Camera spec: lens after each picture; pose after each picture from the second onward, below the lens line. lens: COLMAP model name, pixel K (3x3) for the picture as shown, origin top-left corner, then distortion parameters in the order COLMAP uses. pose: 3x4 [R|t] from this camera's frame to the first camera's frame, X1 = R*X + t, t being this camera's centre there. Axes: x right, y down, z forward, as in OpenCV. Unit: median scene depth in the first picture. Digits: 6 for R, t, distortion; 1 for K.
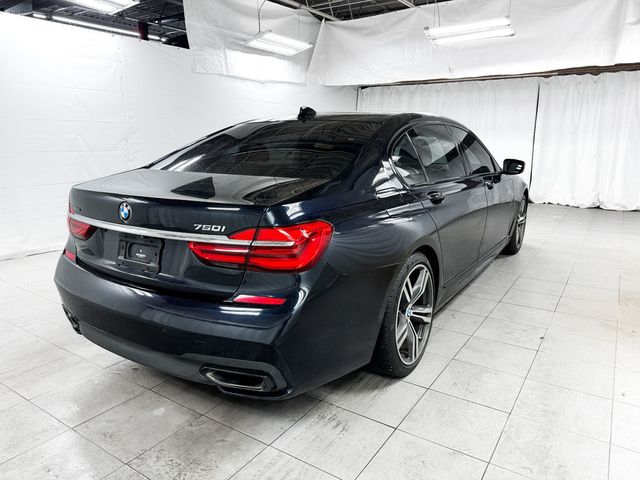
lens RADIAL K [[451.7, 0, 324.8], [0, 451.7, 237.5], [0, 0, 1]] dist [0.033758, -0.038471]
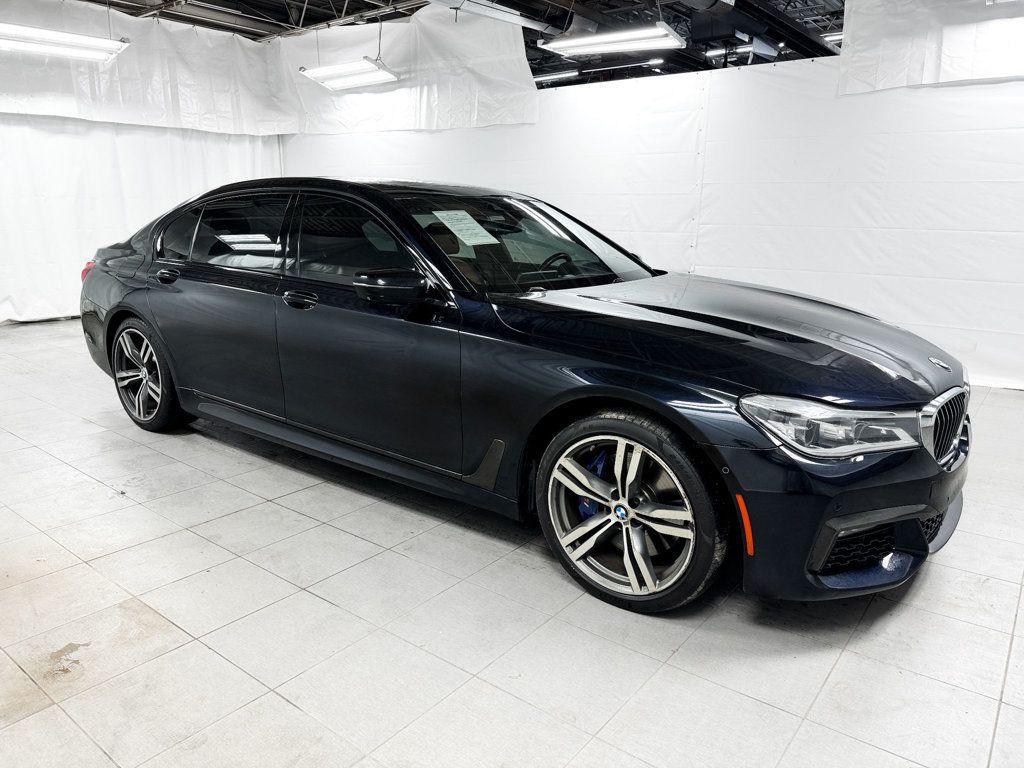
lens RADIAL K [[722.8, 0, 504.0], [0, 722.8, 385.9], [0, 0, 1]] dist [0.033758, -0.038471]
pose [[-0.091702, 0.234817, -0.967704, 0.766886], [-0.221665, 0.942602, 0.249731, -0.184241], [0.970801, 0.237407, -0.034388, 0.811600]]
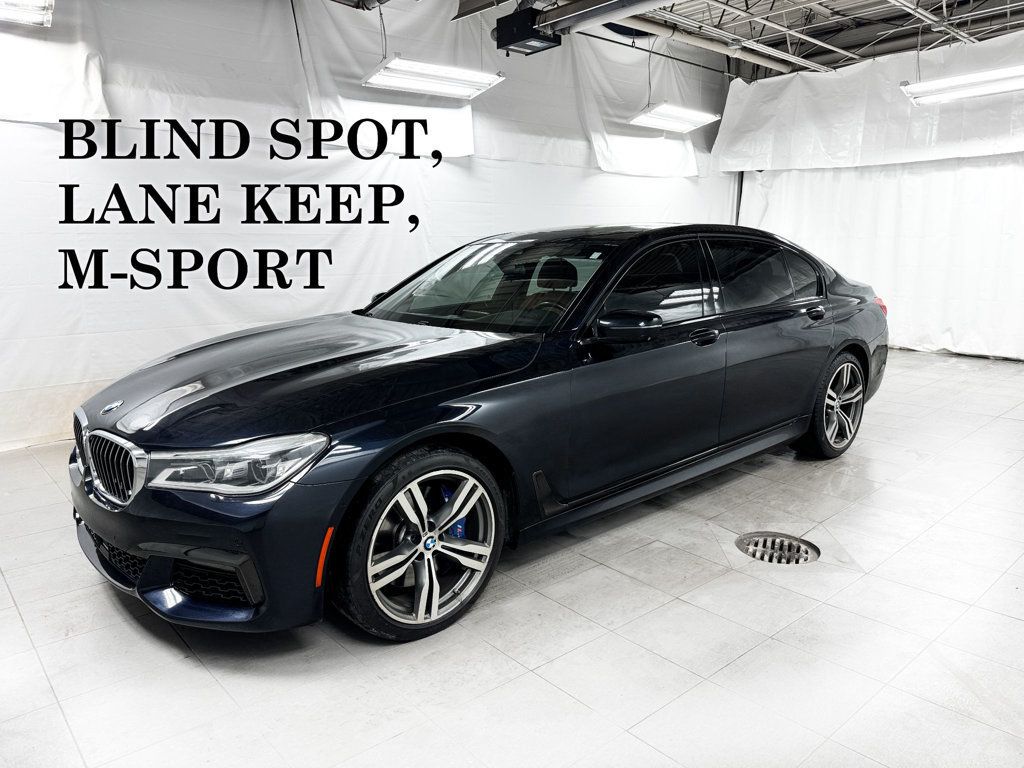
lens RADIAL K [[722.8, 0, 506.6], [0, 722.8, 386.1], [0, 0, 1]] dist [0.033758, -0.038471]
pose [[-0.964065, -0.041747, 0.262364, -0.035270], [0.066995, 0.917455, 0.392158, -0.319417], [-0.257079, 0.395644, -0.881690, 1.382541]]
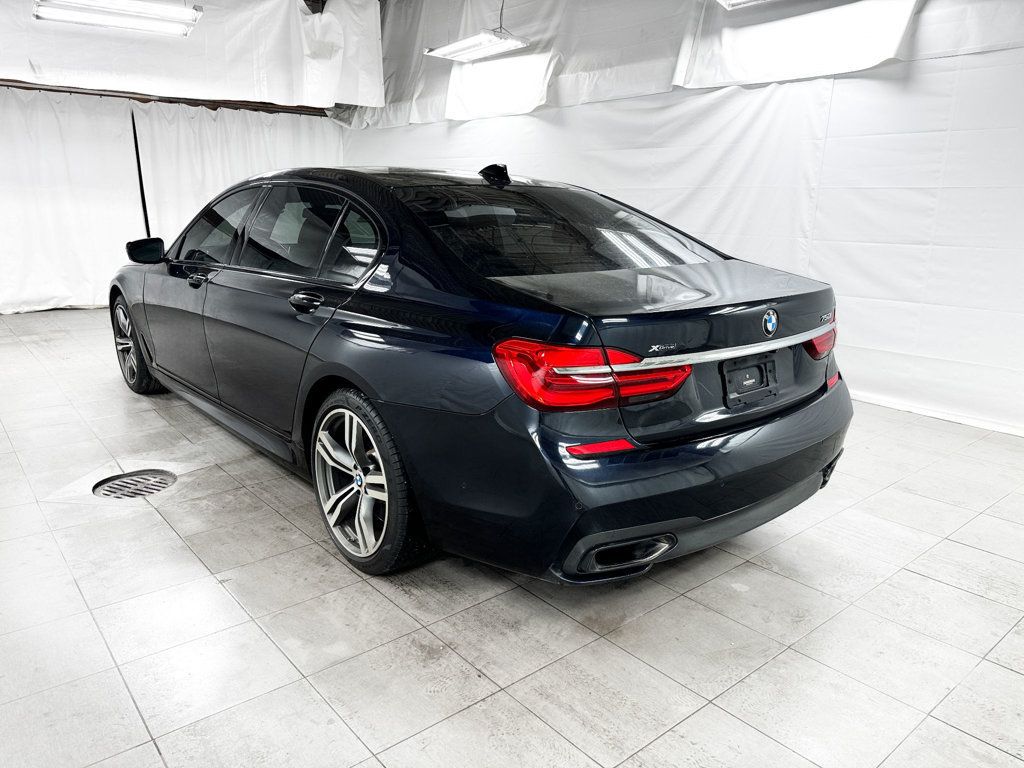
lens RADIAL K [[722.8, 0, 516.0], [0, 722.8, 384.6], [0, 0, 1]] dist [0.033758, -0.038471]
pose [[0.289571, -0.229508, 0.929233, -0.558912], [0.189181, 0.965399, 0.179487, -0.082779], [-0.938275, 0.123819, 0.322970, 0.341719]]
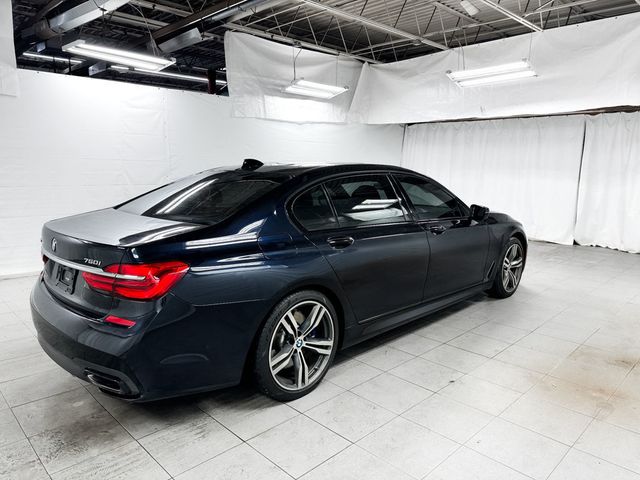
lens RADIAL K [[451.7, 0, 324.3], [0, 451.7, 240.1], [0, 0, 1]] dist [0.033758, -0.038471]
pose [[0.978664, 0.044351, -0.200624, 0.198519], [-0.055193, 0.997284, -0.048773, -0.017077], [0.197916, 0.058806, 0.978453, -0.045320]]
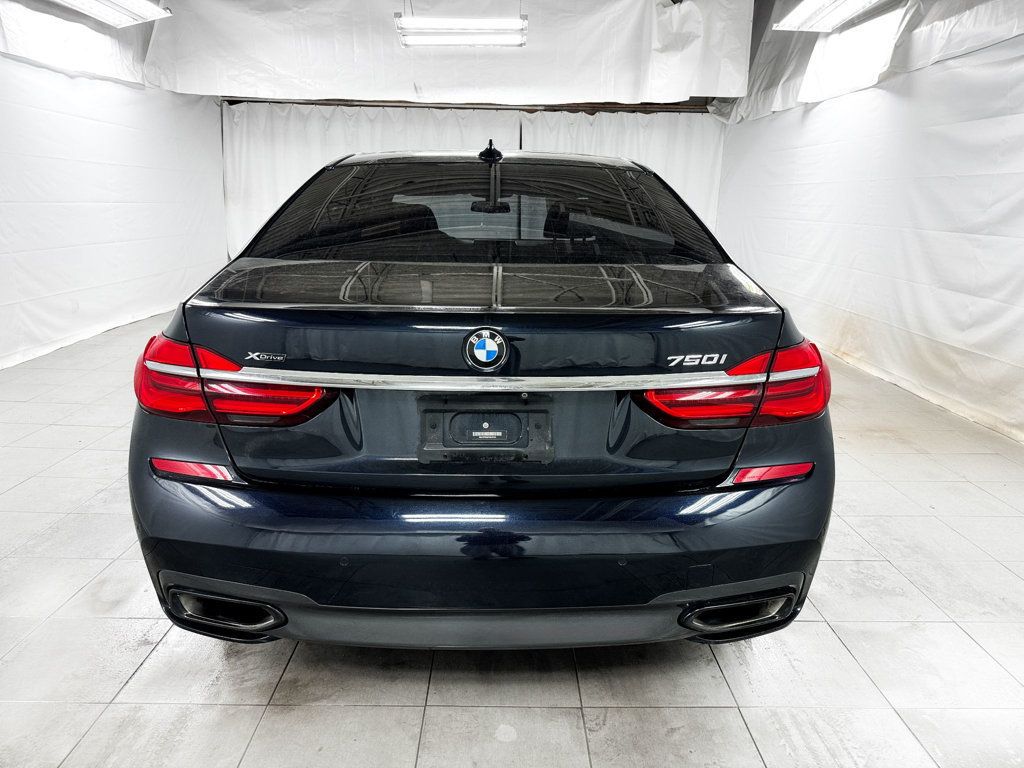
lens RADIAL K [[722.8, 0, 512.7], [0, 722.8, 385.7], [0, 0, 1]] dist [0.033758, -0.038471]
pose [[0.829385, -0.125374, 0.544428, -0.280292], [0.104097, 0.992109, 0.069886, -0.022747], [-0.548893, -0.001289, 0.835891, 0.116411]]
